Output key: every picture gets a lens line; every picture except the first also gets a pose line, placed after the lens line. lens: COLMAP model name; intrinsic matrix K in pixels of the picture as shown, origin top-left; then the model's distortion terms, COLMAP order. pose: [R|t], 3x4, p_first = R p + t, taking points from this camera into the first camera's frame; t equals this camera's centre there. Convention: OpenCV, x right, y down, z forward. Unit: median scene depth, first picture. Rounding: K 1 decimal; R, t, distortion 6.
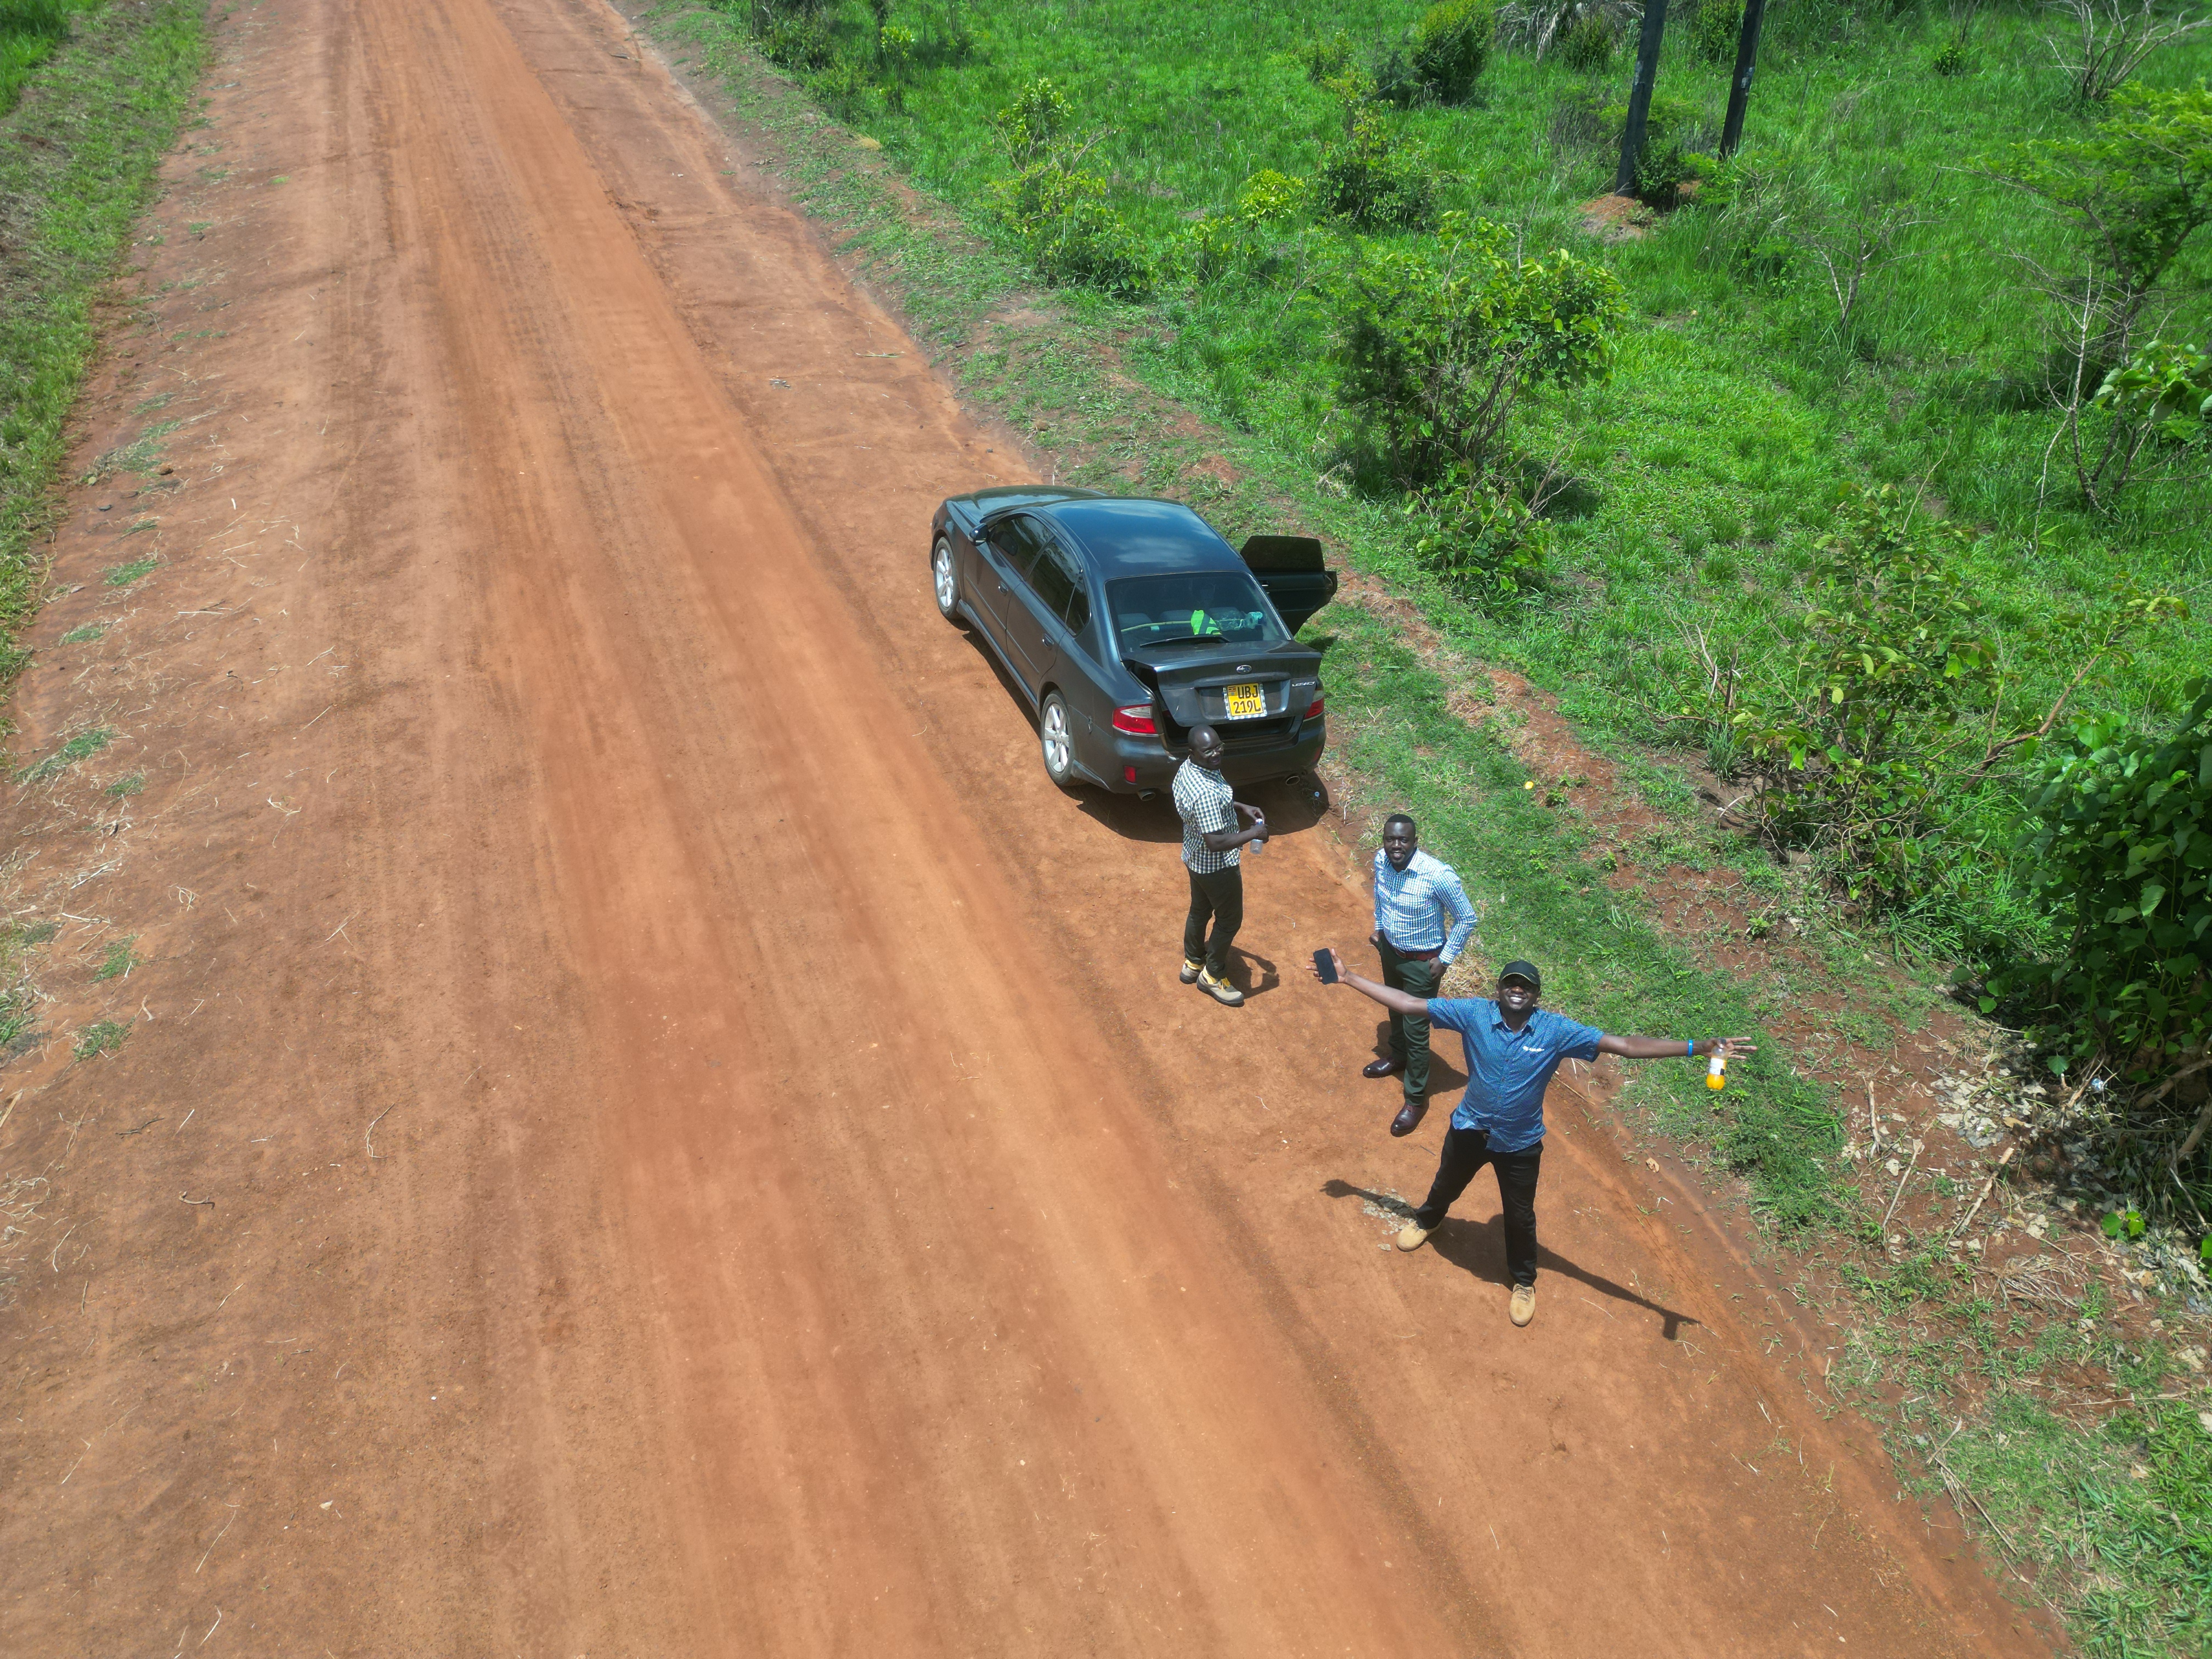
lens RADIAL K [[1554.0, 0, 1108.8], [0, 1554.0, 836.0], [0, 0, 1]] dist [0.065934, -0.064144]
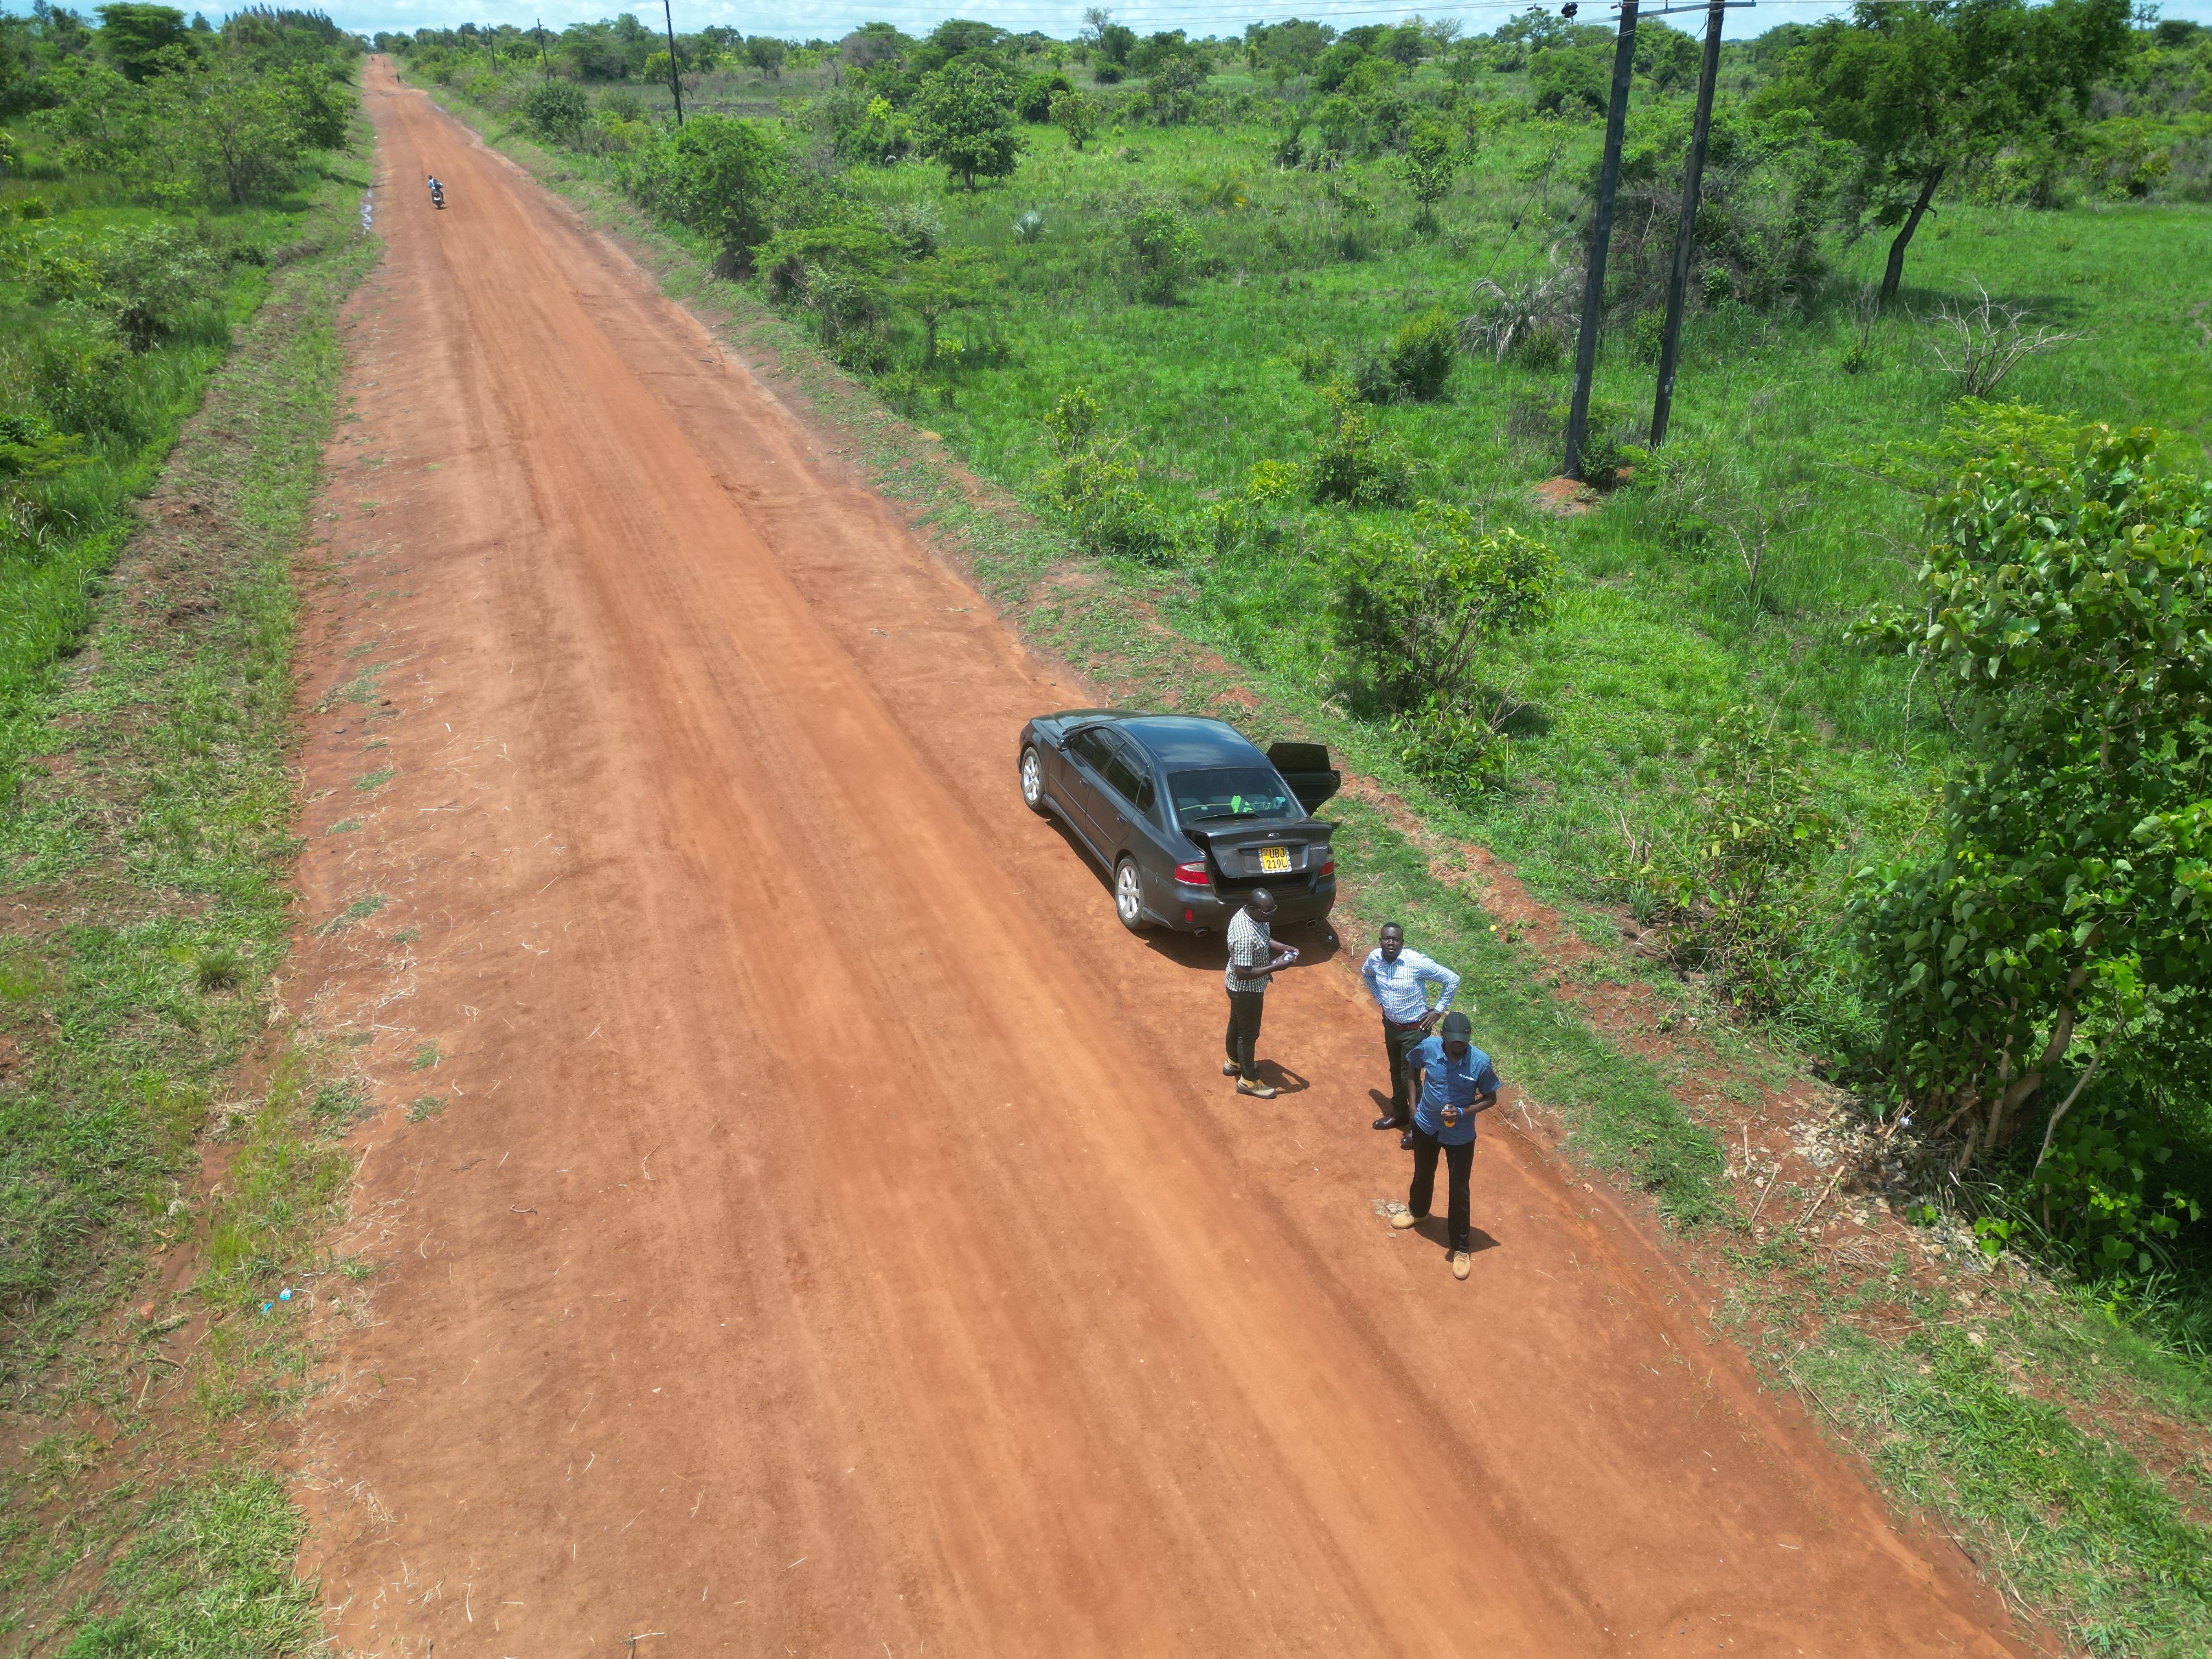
lens RADIAL K [[1554.0, 0, 1107.7], [0, 1554.0, 823.4], [0, 0, 1]] dist [0.065934, -0.064144]
pose [[0.999999, -0.001071, -0.000074, -0.056663], [0.001046, 0.987390, -0.158300, 0.094032], [0.000242, 0.158300, 0.987391, -0.323528]]
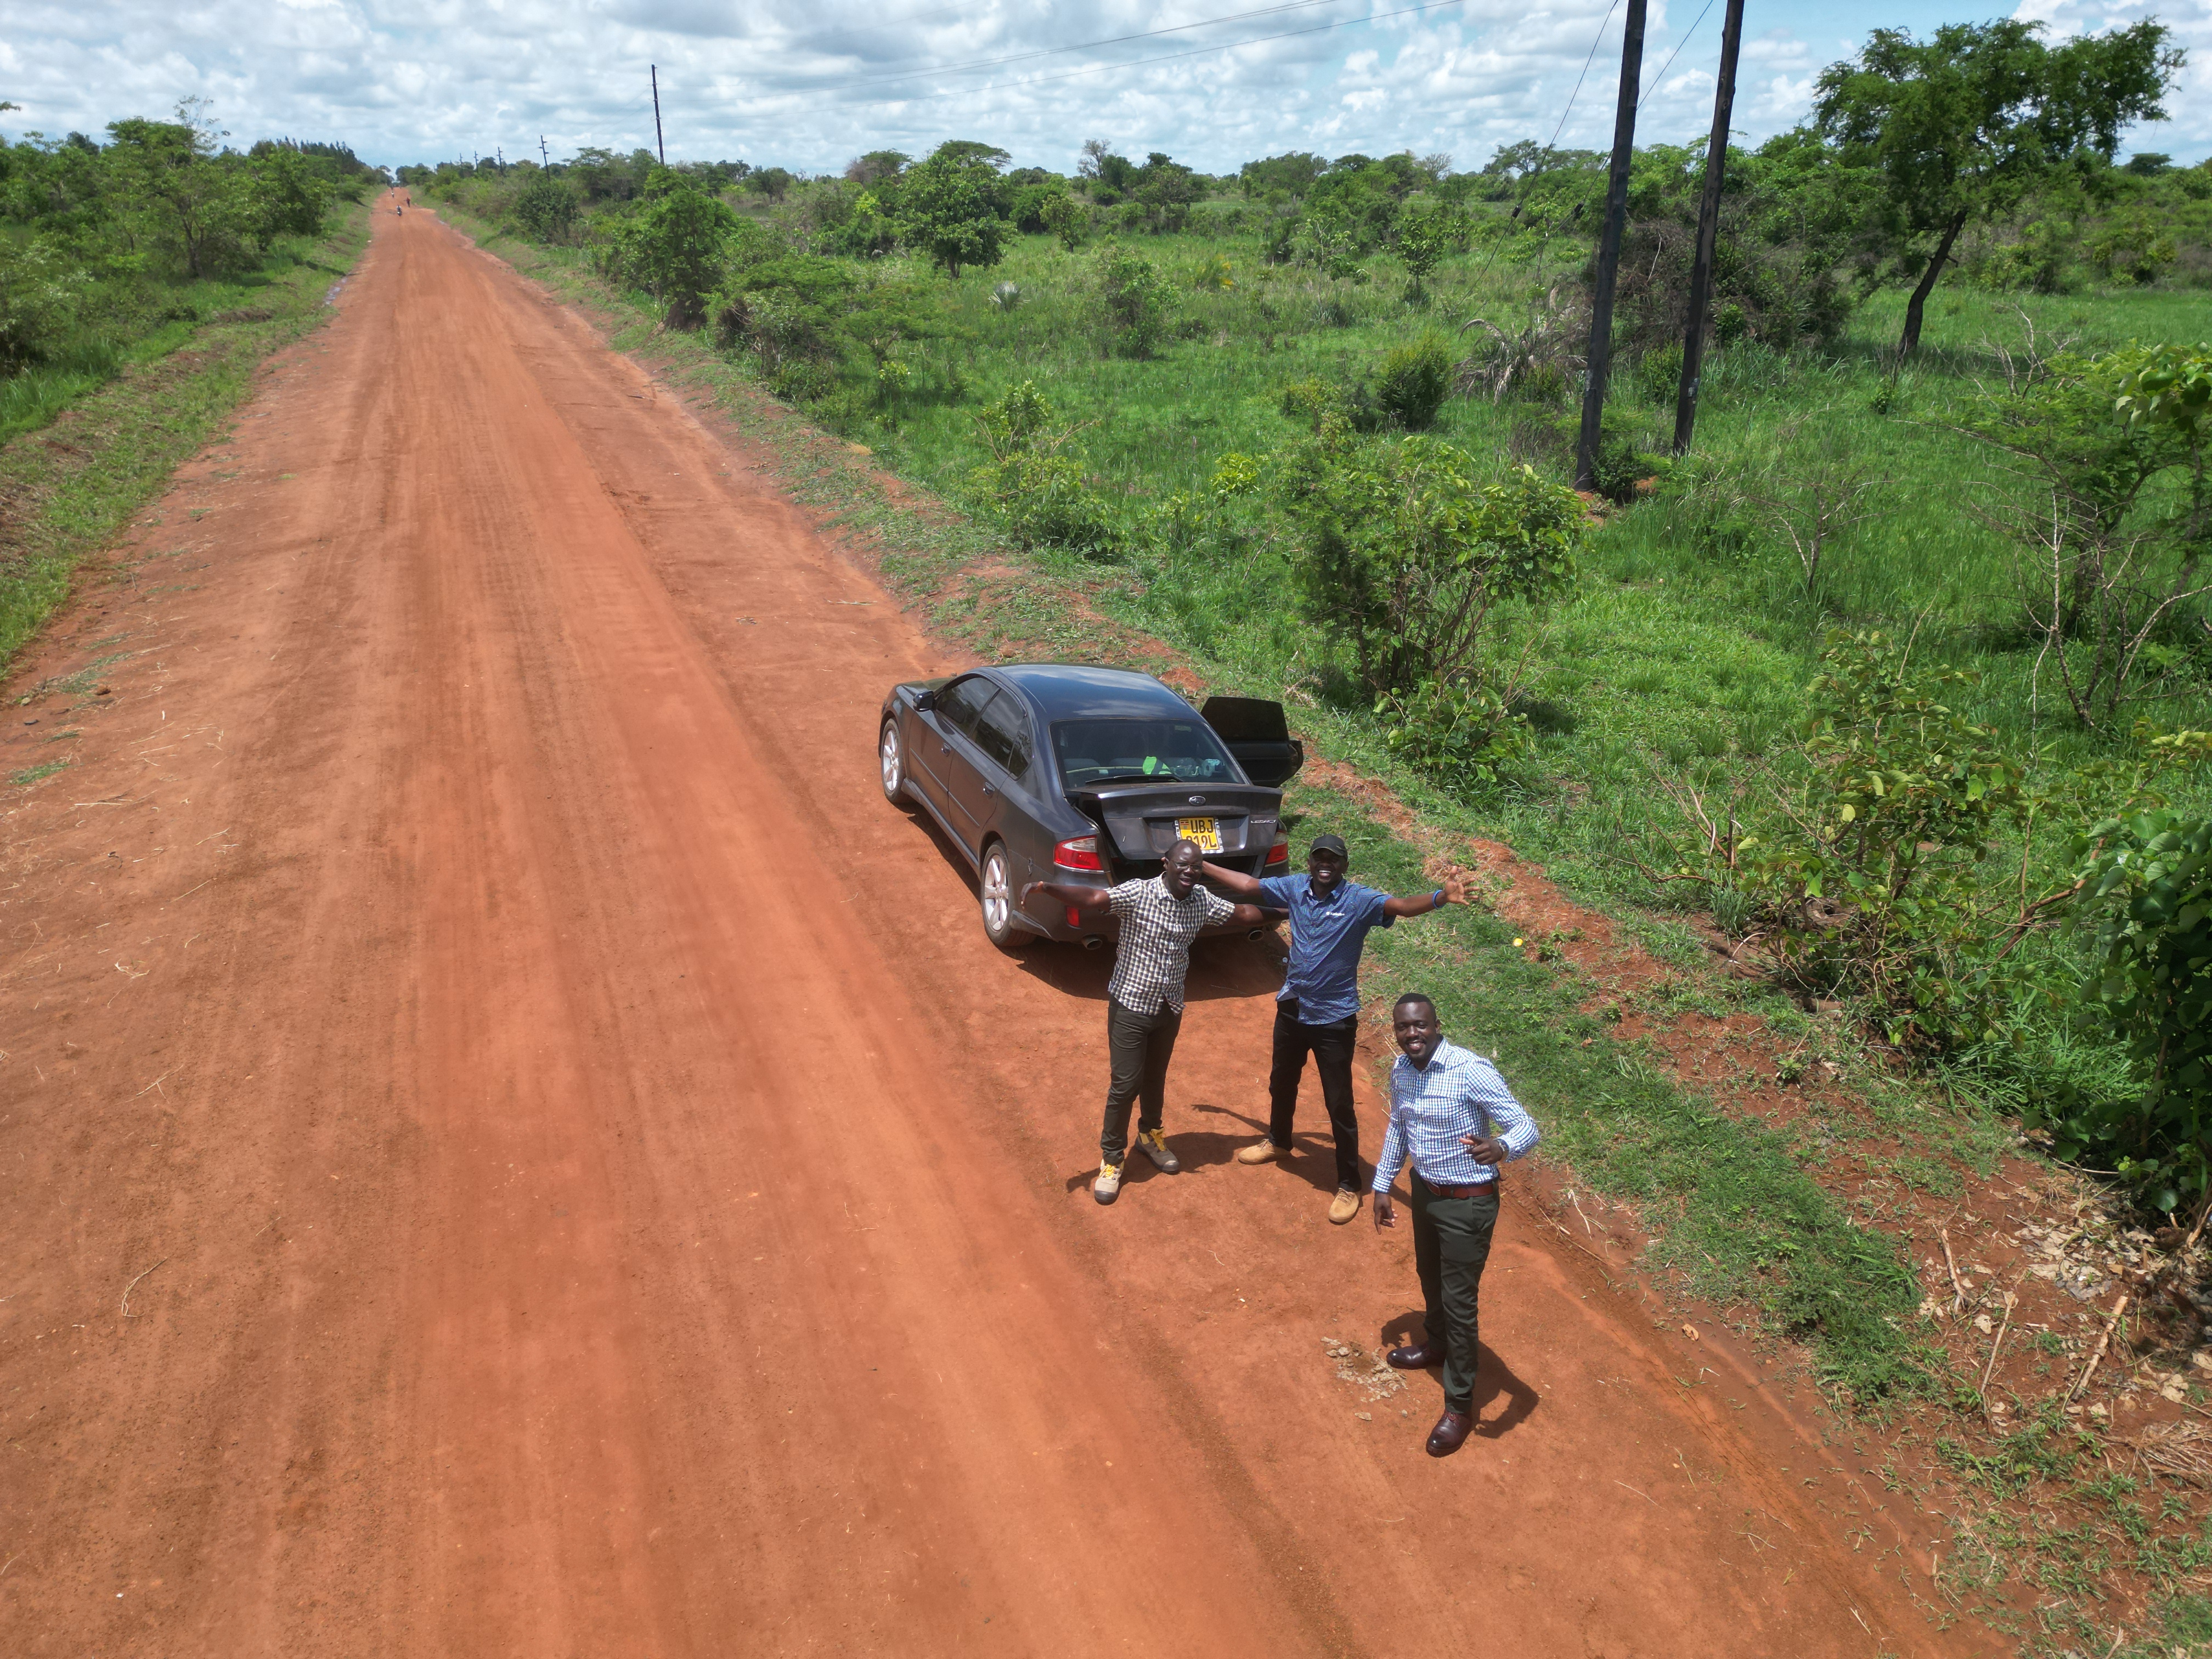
lens RADIAL K [[1554.0, 0, 1108.7], [0, 1554.0, 834.7], [0, 0, 1]] dist [0.065934, -0.064144]
pose [[0.999996, 0.002238, 0.001661, 0.033855], [-0.001812, 0.974892, -0.222672, 0.116629], [-0.002117, 0.222669, 0.974892, 0.117280]]
